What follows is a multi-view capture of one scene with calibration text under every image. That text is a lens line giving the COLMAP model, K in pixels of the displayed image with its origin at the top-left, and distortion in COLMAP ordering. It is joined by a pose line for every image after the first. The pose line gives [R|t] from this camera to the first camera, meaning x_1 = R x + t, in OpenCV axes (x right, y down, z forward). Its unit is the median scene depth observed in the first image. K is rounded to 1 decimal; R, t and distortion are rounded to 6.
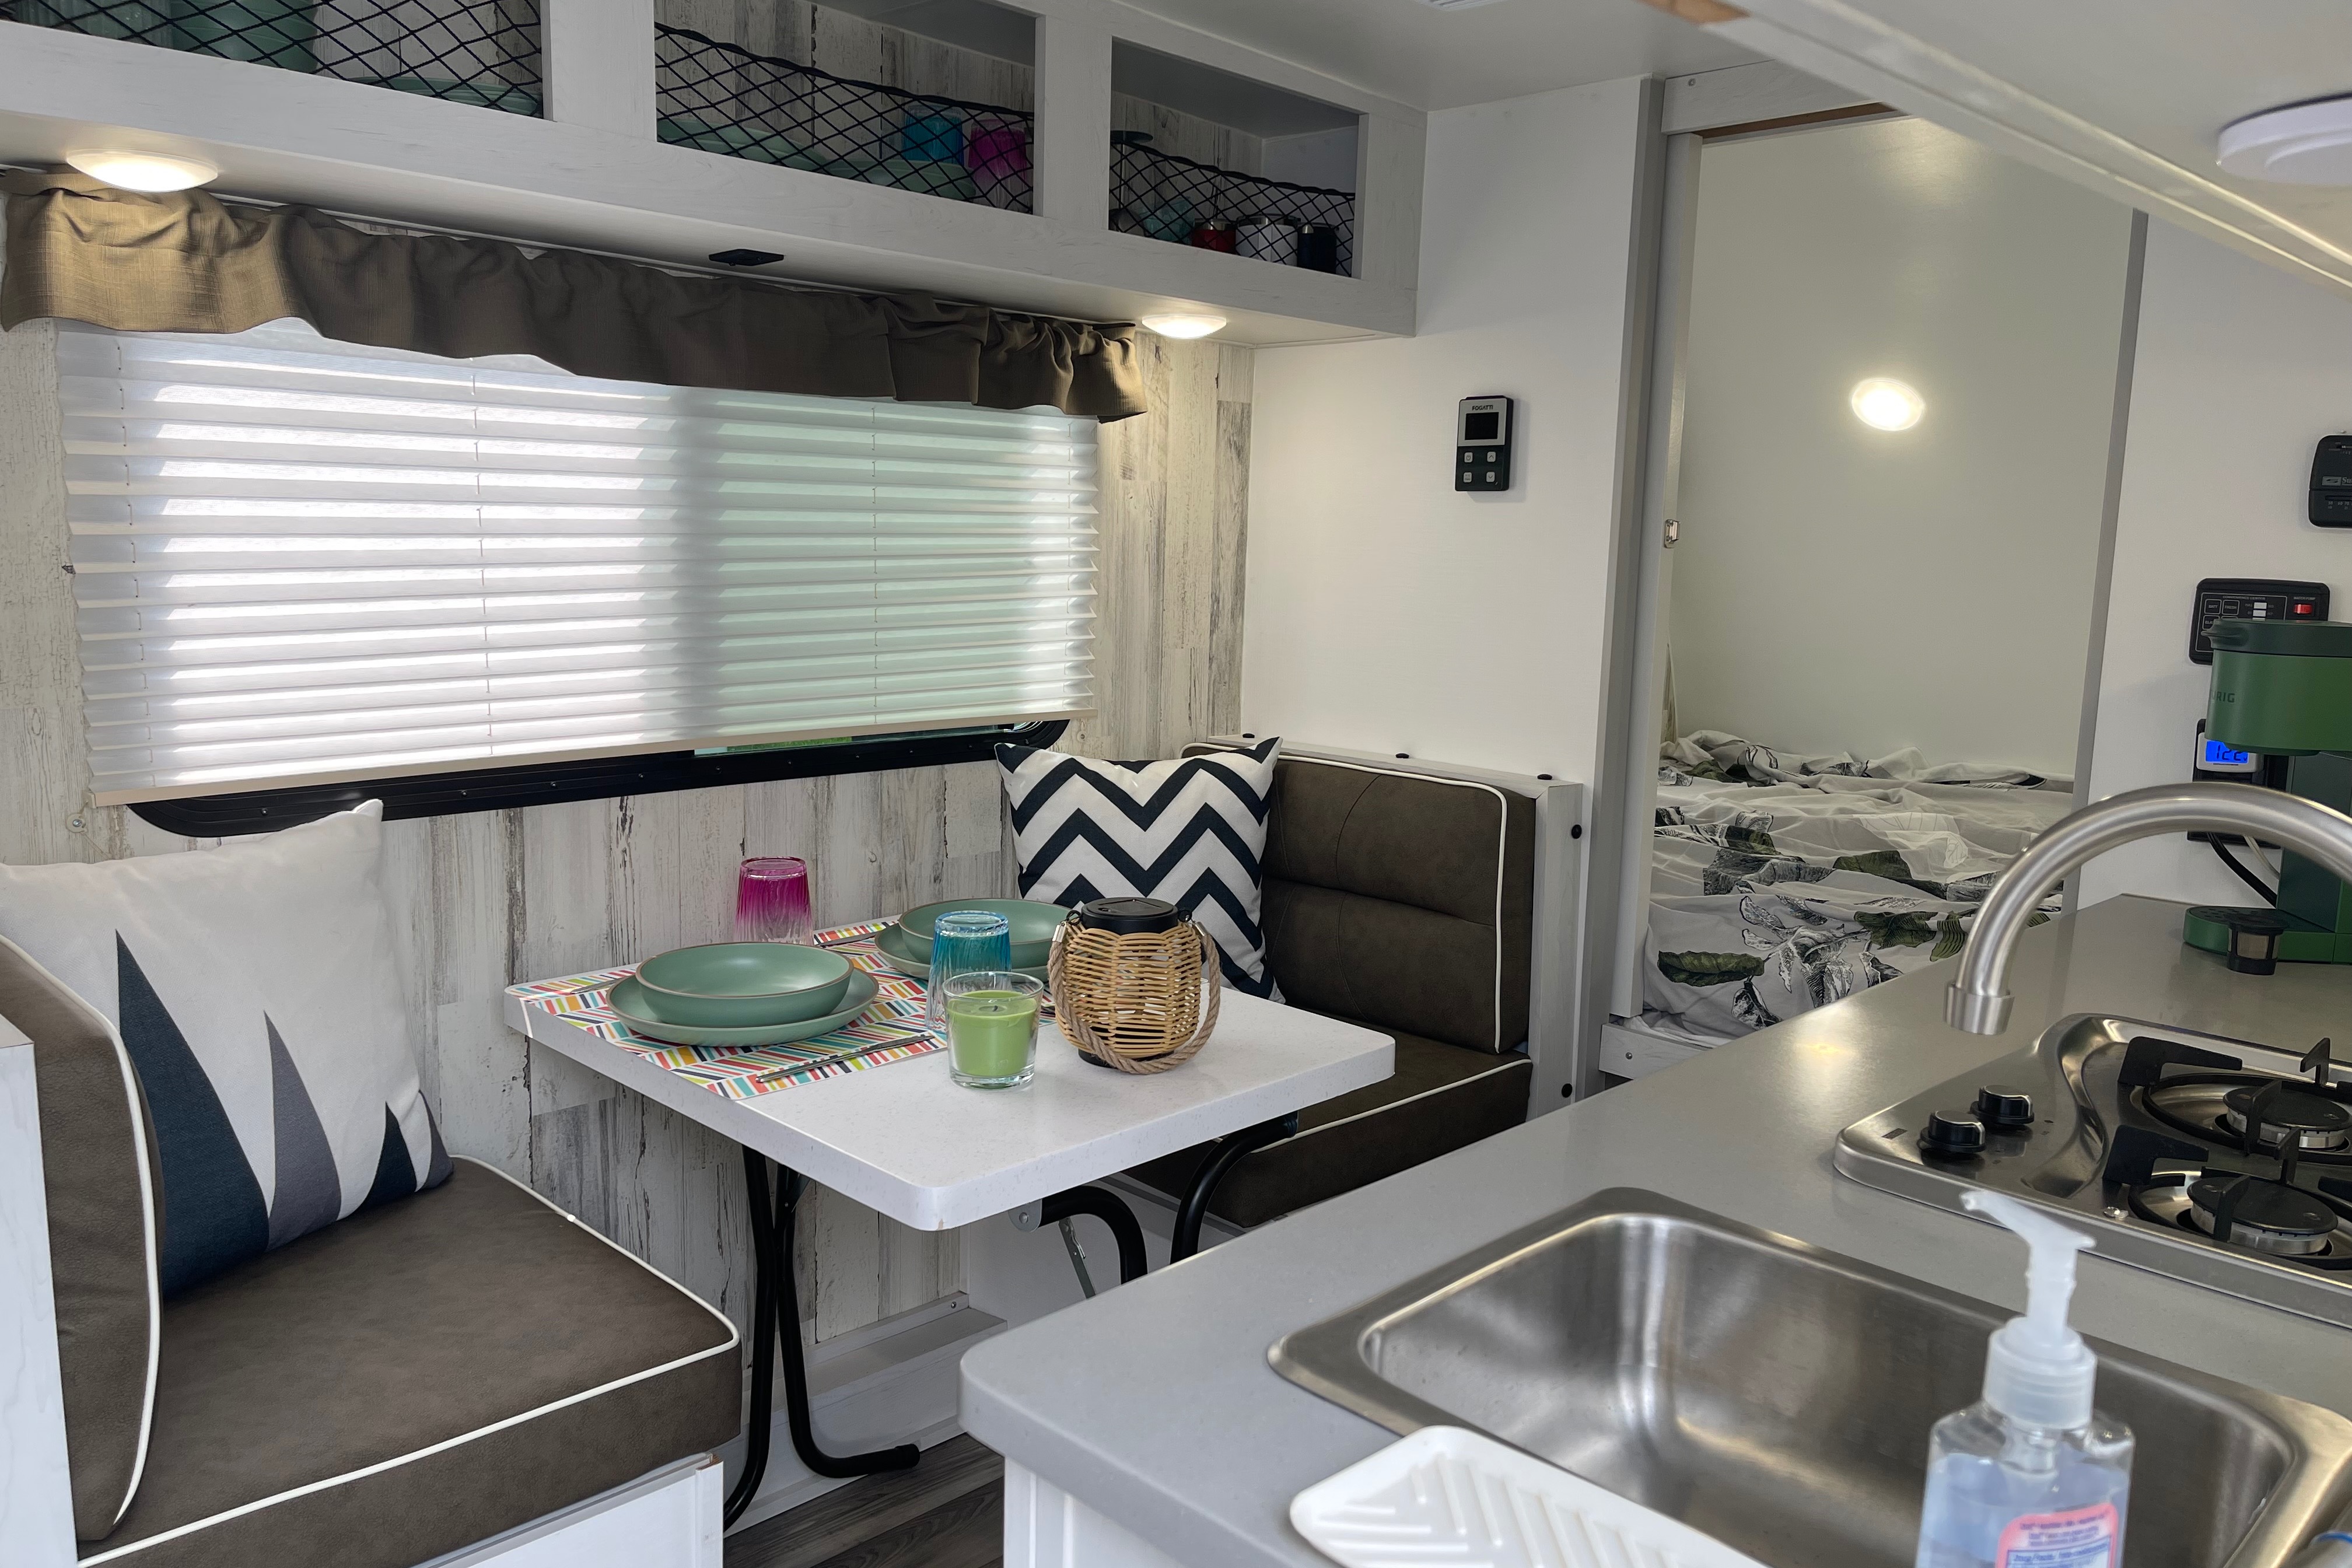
lens RADIAL K [[1767.9, 0, 1183.2], [0, 1767.9, 777.9], [0, 0, 1]] dist [0.079699, -0.104661]
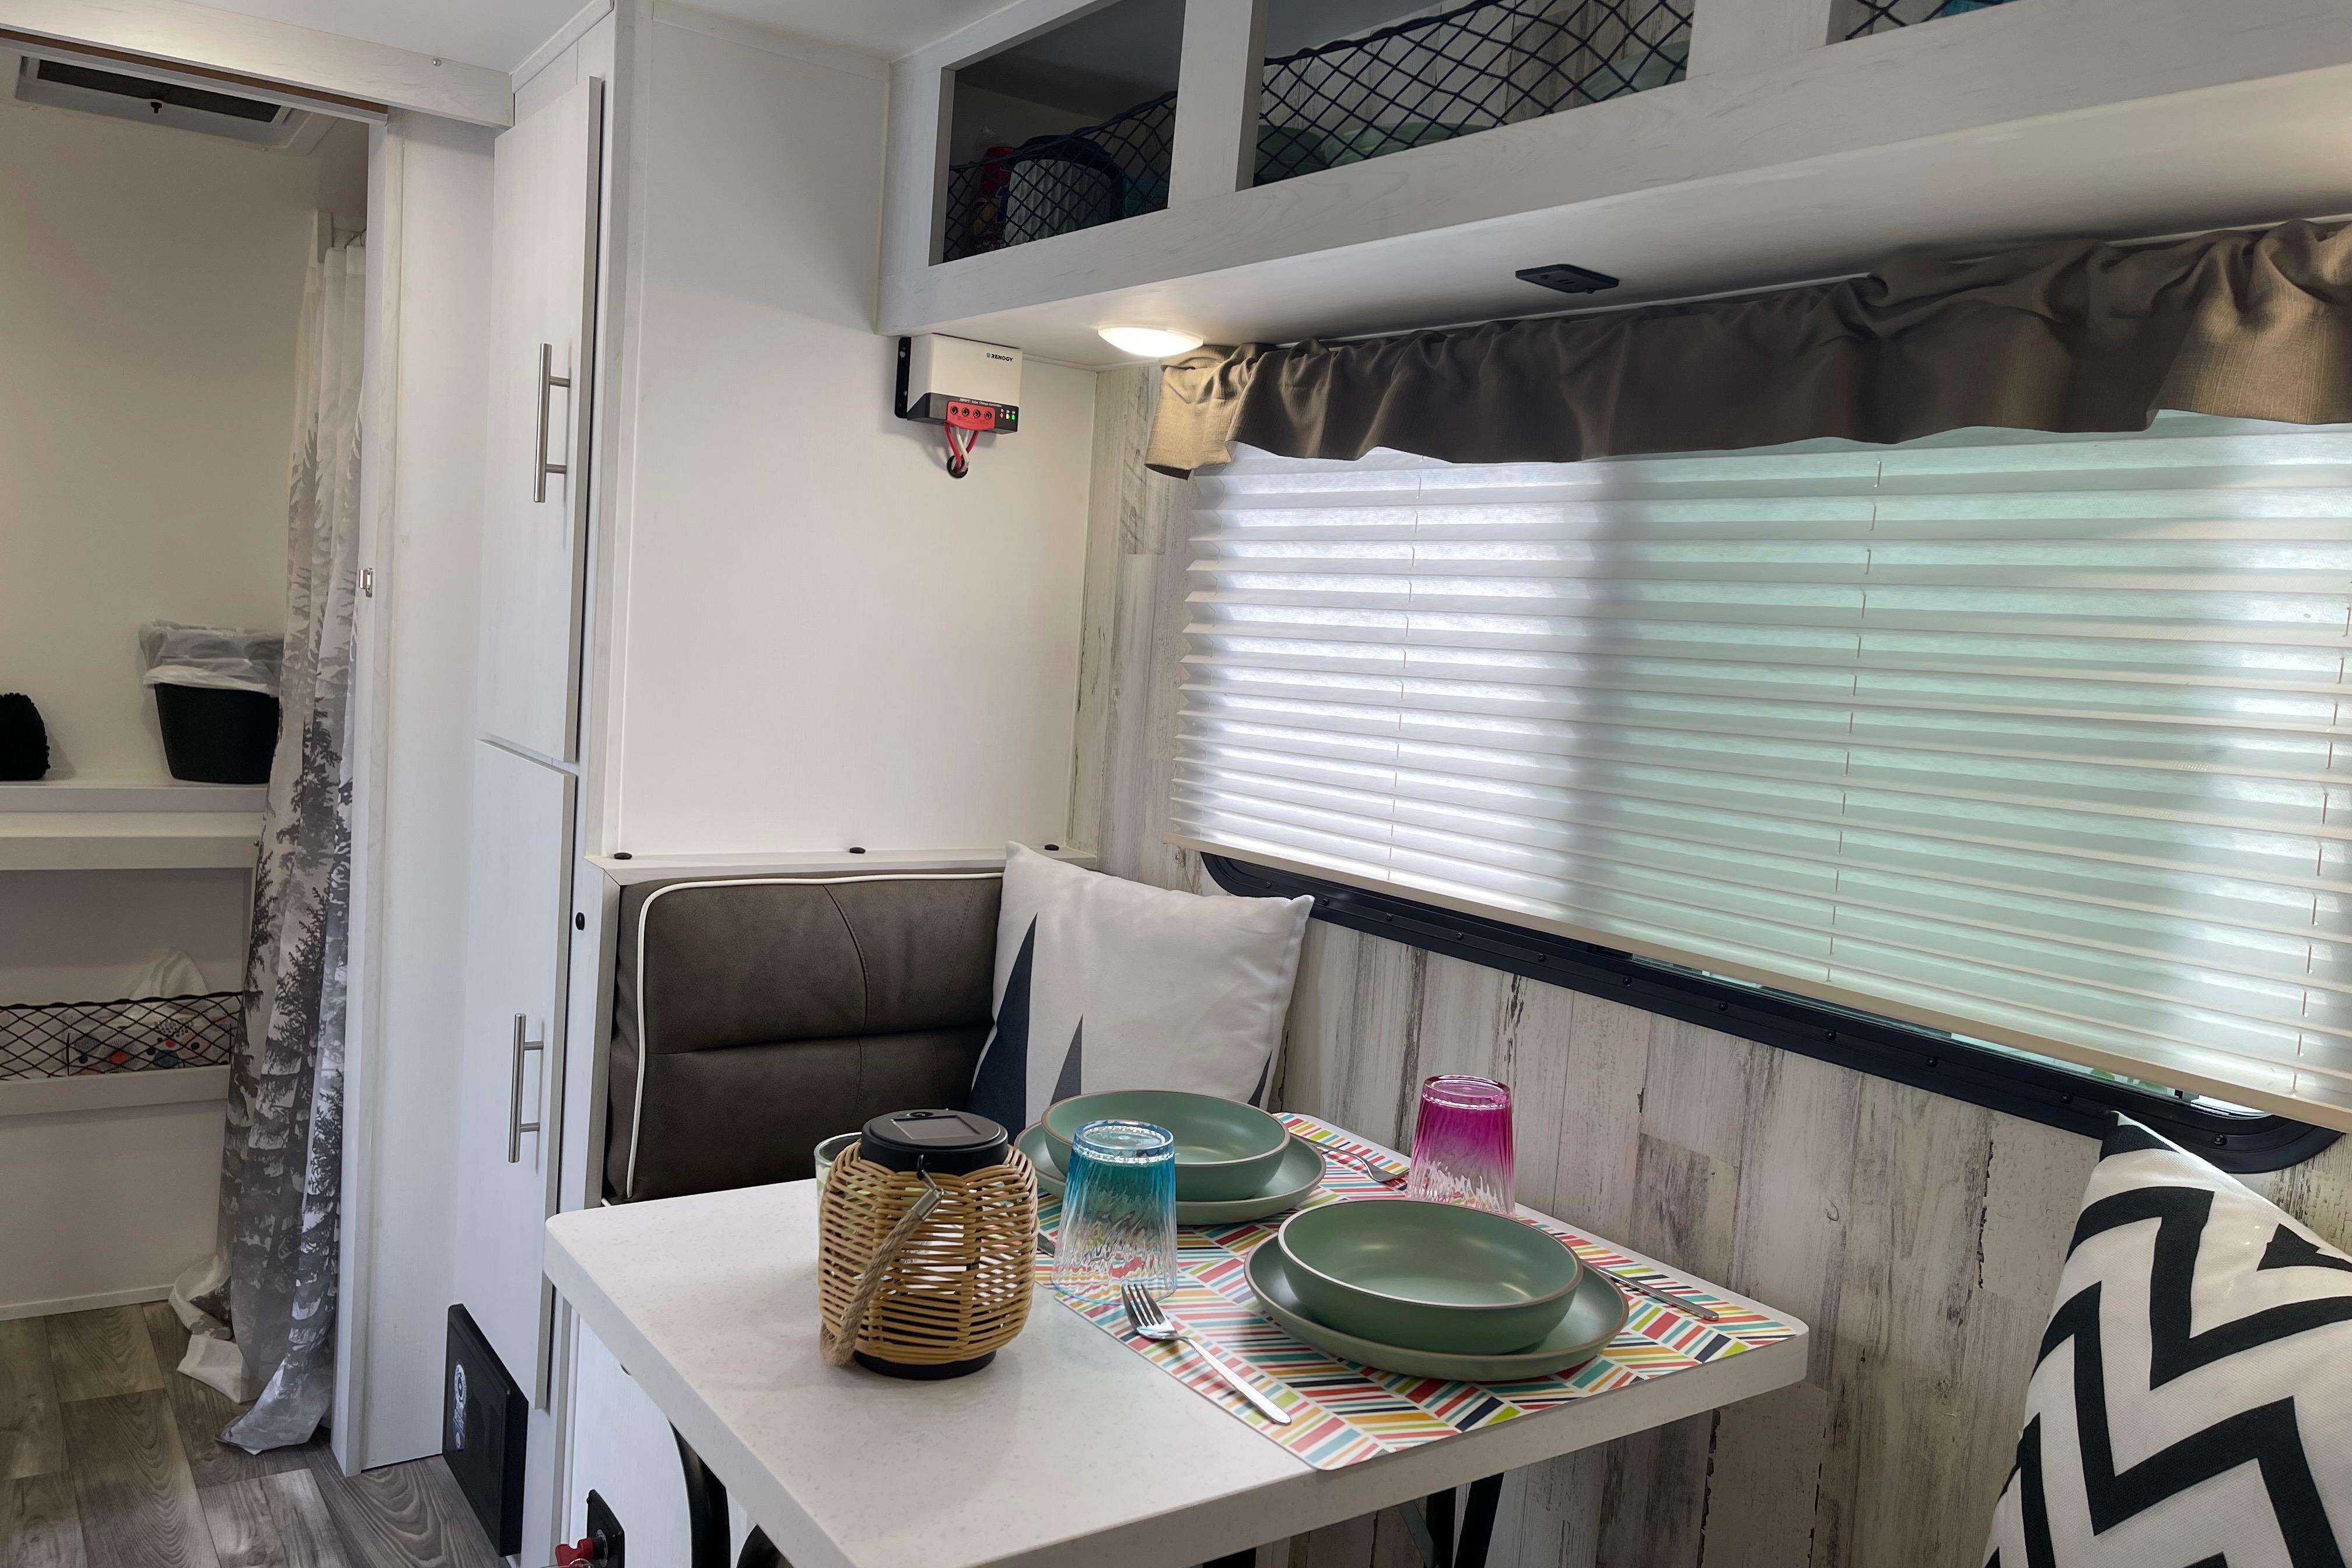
lens RADIAL K [[1767.9, 0, 1172.1], [0, 1767.9, 788.3], [0, 0, 1]] dist [0.079699, -0.104661]
pose [[-0.181979, 0.045052, -0.982270, 0.497851], [-0.228721, 0.969611, 0.086845, -0.105062], [0.956332, 0.240470, -0.166145, 0.957107]]
